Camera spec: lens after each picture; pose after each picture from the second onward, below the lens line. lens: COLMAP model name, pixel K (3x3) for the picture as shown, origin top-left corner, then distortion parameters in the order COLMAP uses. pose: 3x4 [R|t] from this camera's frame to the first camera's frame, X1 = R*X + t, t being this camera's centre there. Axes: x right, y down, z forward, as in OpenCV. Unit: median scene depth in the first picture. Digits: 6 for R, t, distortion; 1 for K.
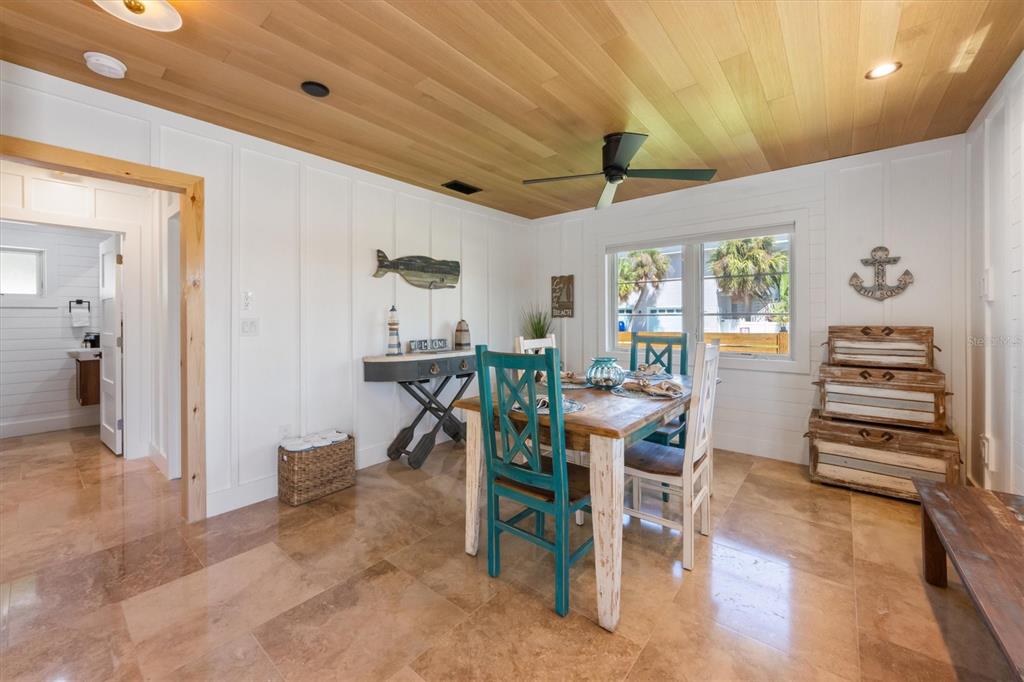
lens RADIAL K [[399.6, 0, 507.3], [0, 399.6, 319.2], [0, 0, 1]] dist [0.003469, 0.000354]
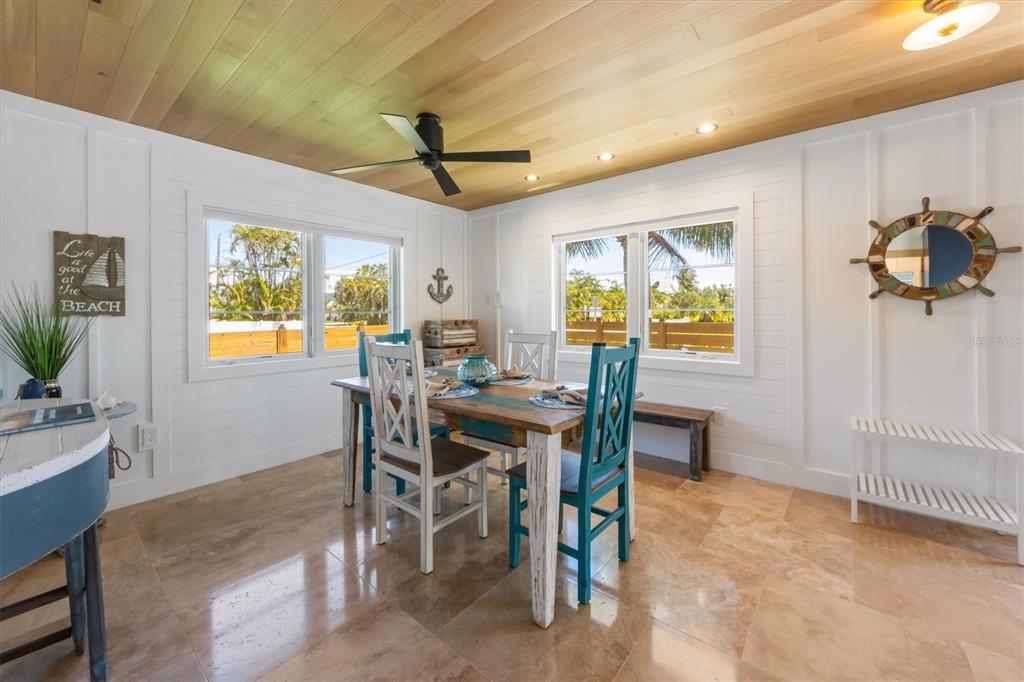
lens RADIAL K [[399.6, 0, 510.2], [0, 399.6, 311.2], [0, 0, 1]] dist [0.003469, 0.000354]
pose [[-0.000961, 0.003400, 0.999994, -0.596758], [0.006112, 0.999976, -0.003394, -0.008869], [-0.999981, 0.006109, -0.000982, 0.746370]]
